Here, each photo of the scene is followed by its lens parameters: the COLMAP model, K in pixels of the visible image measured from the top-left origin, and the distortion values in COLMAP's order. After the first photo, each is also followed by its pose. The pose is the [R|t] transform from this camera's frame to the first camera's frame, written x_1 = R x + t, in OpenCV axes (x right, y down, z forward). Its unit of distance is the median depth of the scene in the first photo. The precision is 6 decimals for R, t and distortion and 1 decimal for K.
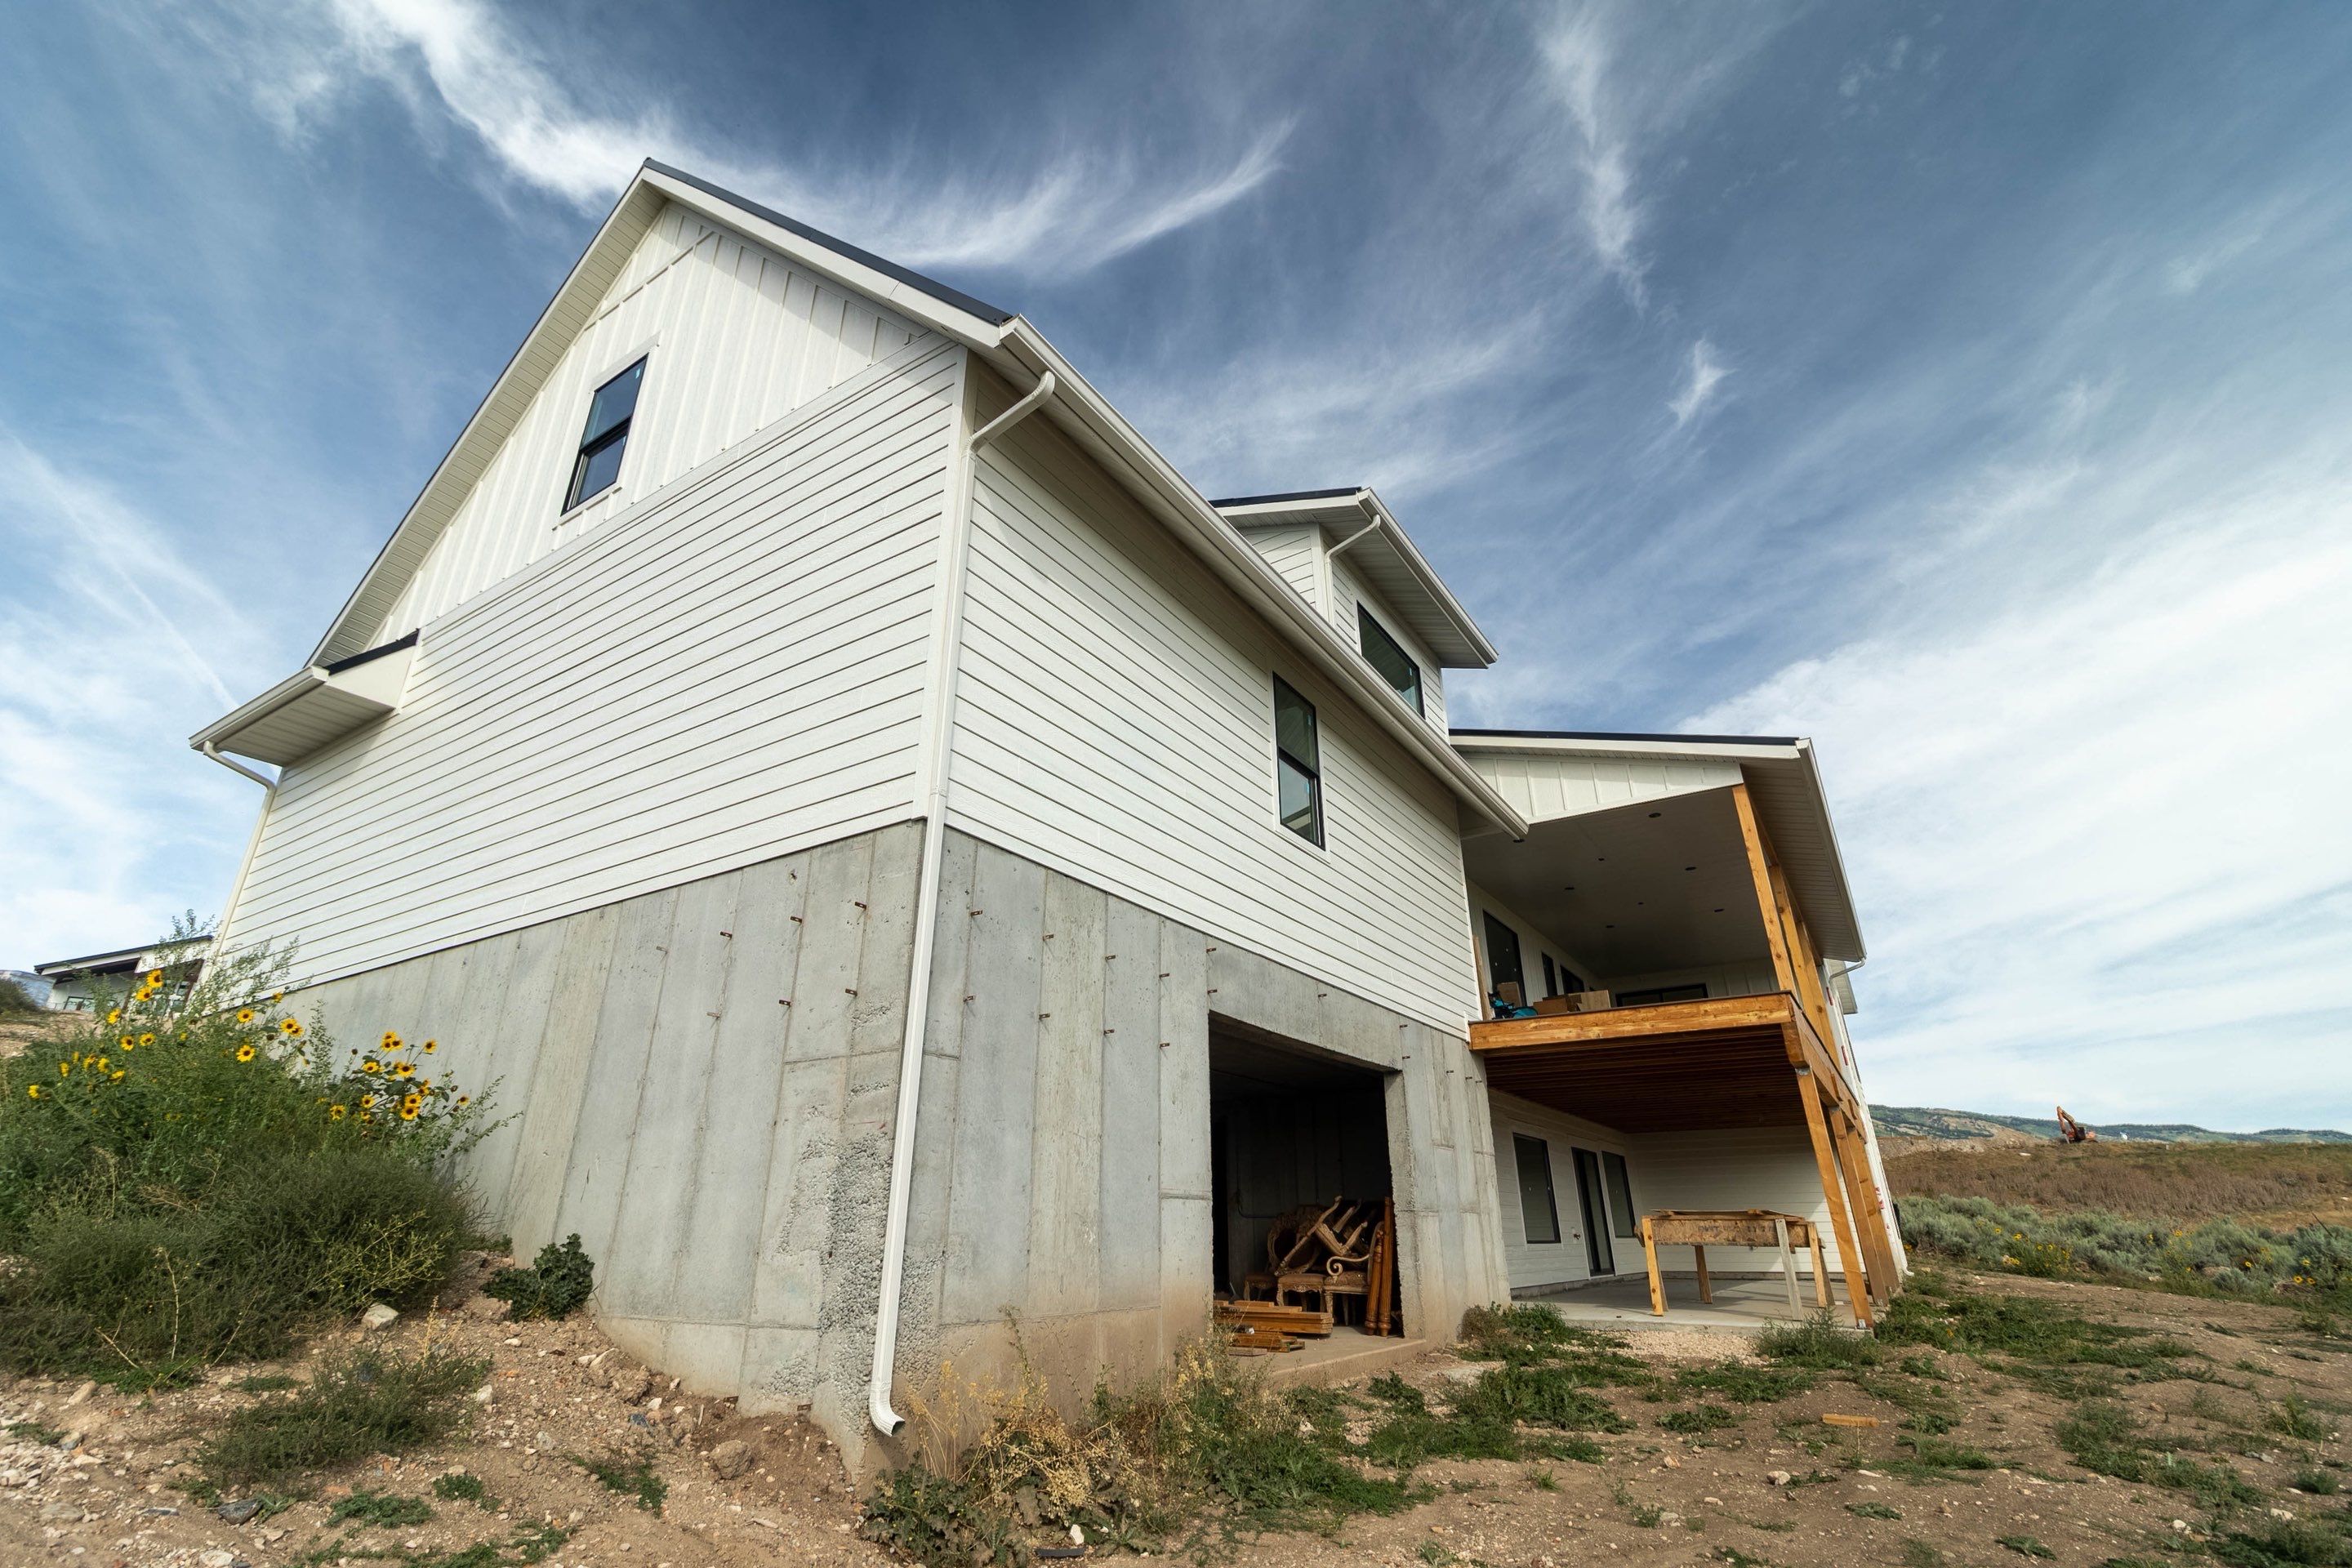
lens RADIAL K [[1072.8, 0, 1244.6], [0, 1072.8, 806.8], [0, 0, 1]] dist [-0.011142, 0.005078]
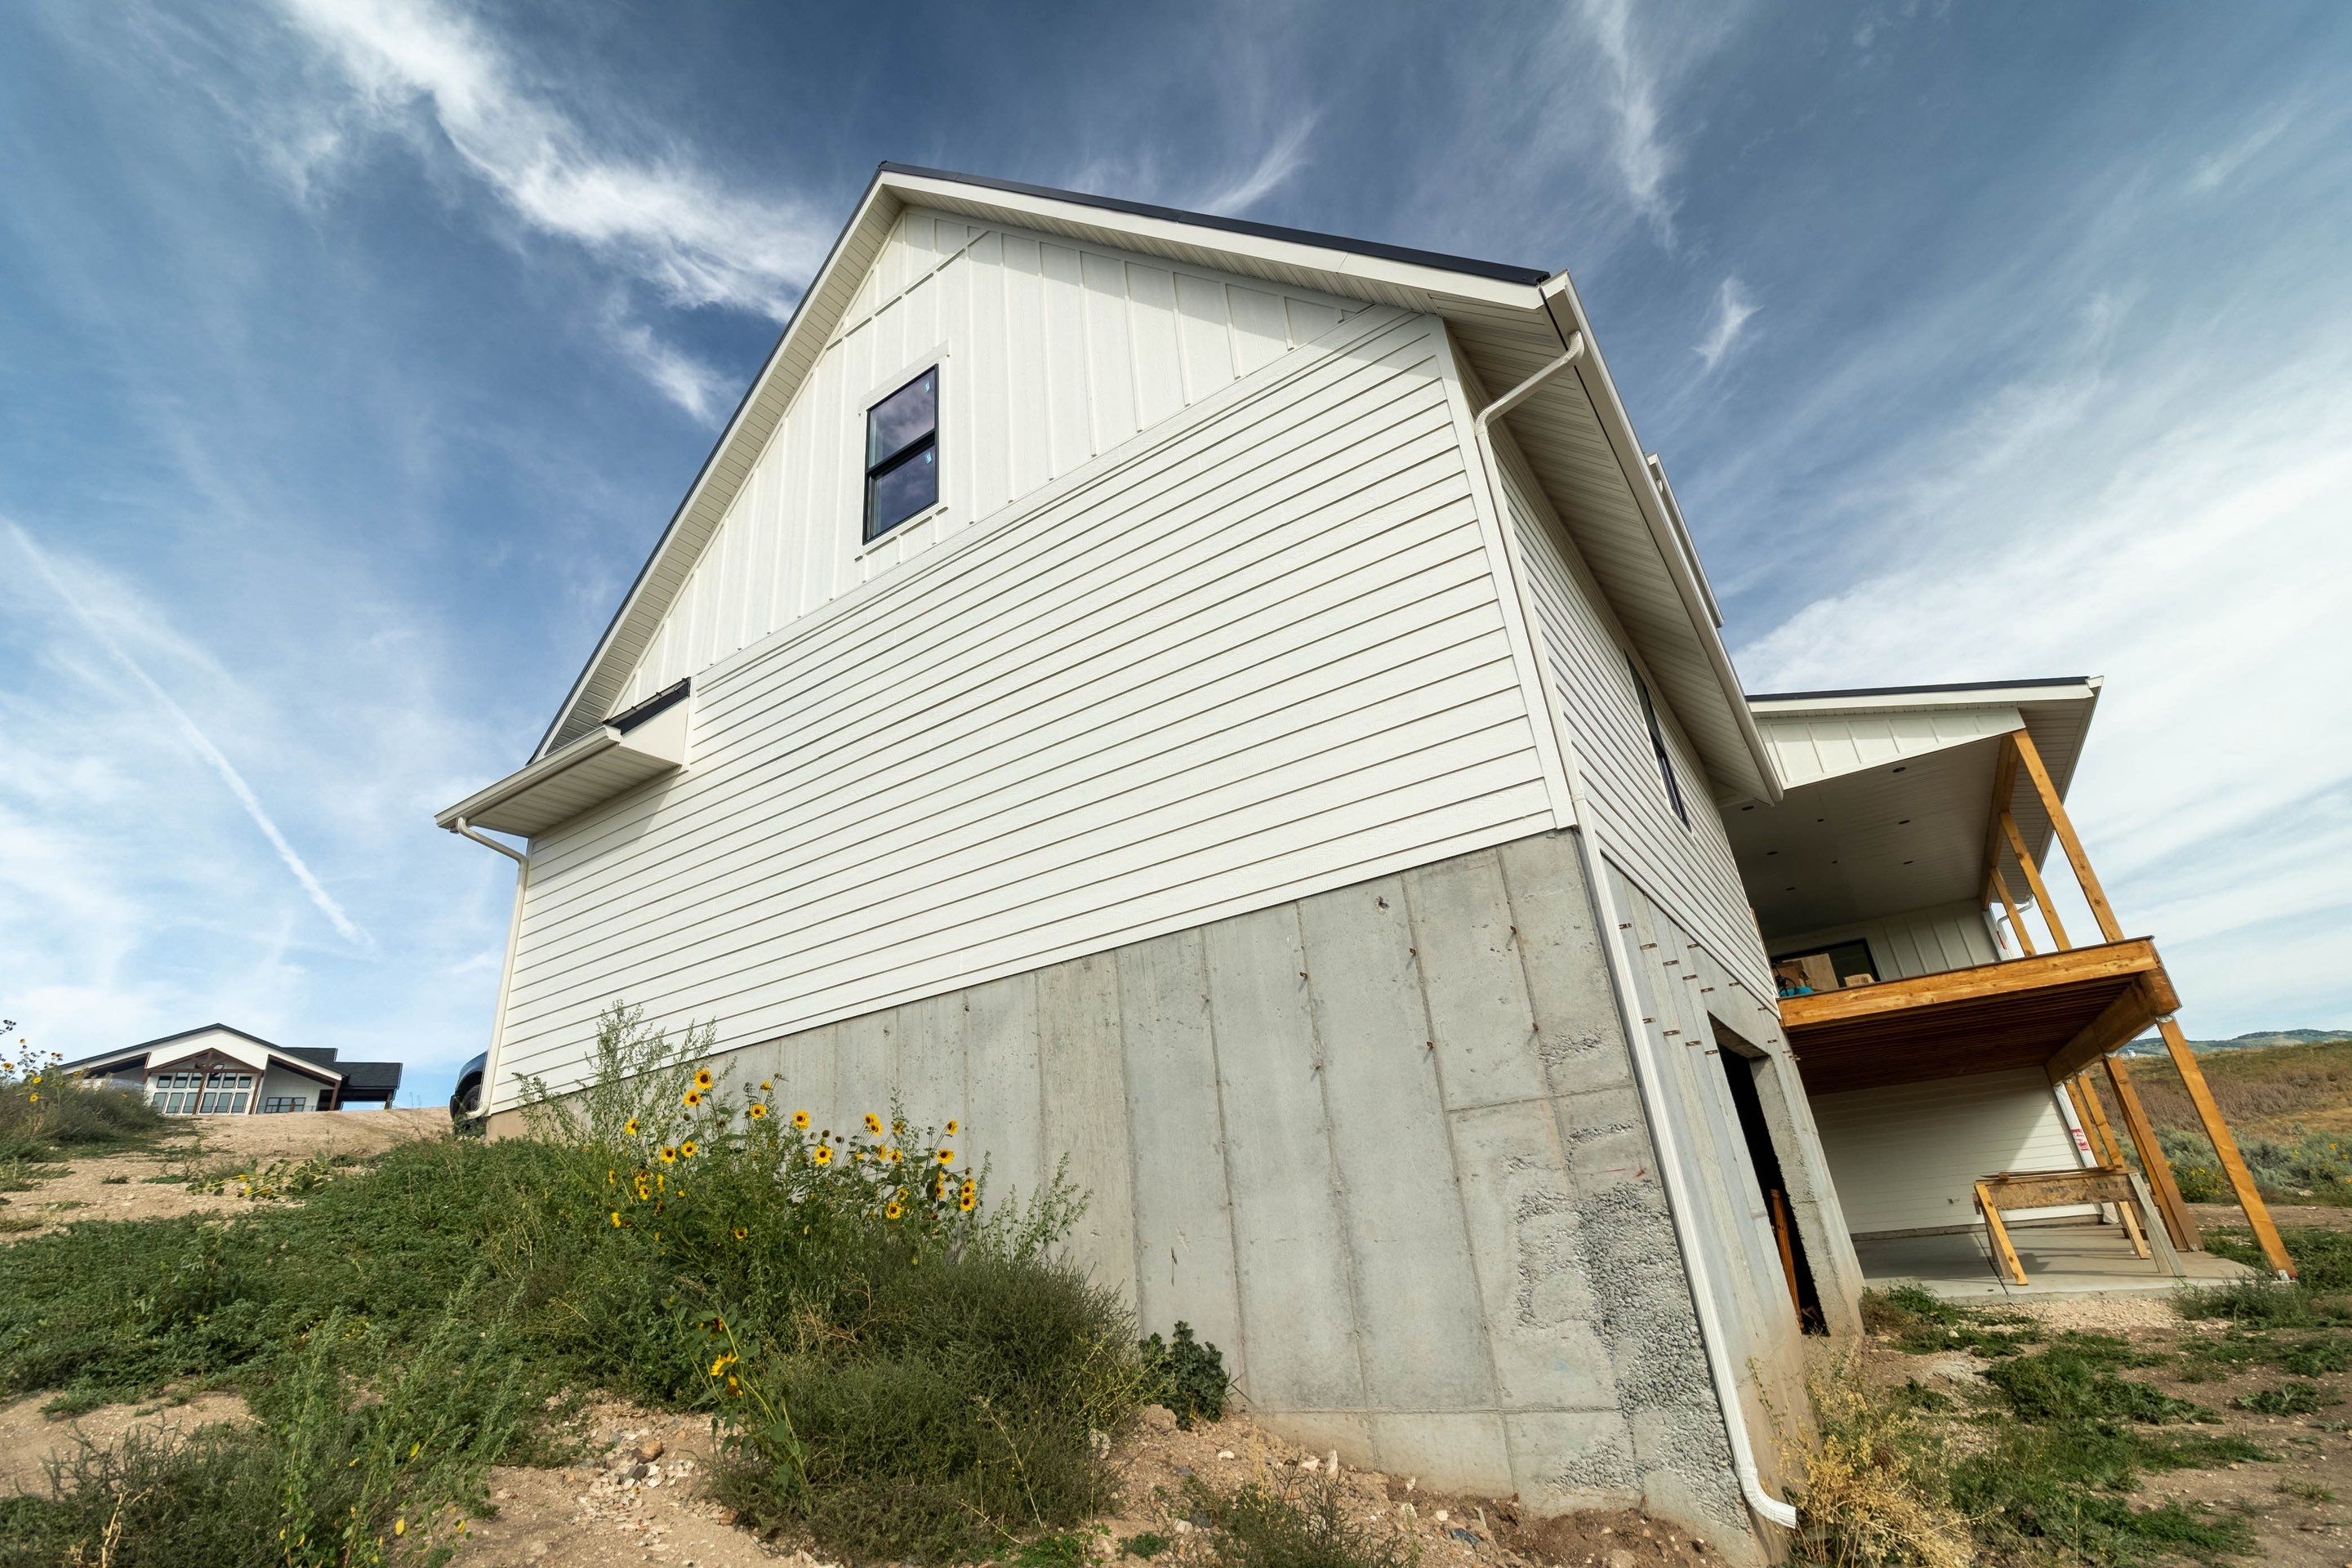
lens RADIAL K [[1072.8, 0, 1182.0], [0, 1072.8, 788.4], [0, 0, 1]] dist [-0.011142, 0.005078]
pose [[0.996237, -0.086480, 0.005699, -0.340344], [0.086533, 0.996201, -0.009824, -0.022596], [-0.004828, 0.010280, 0.999936, 0.052409]]
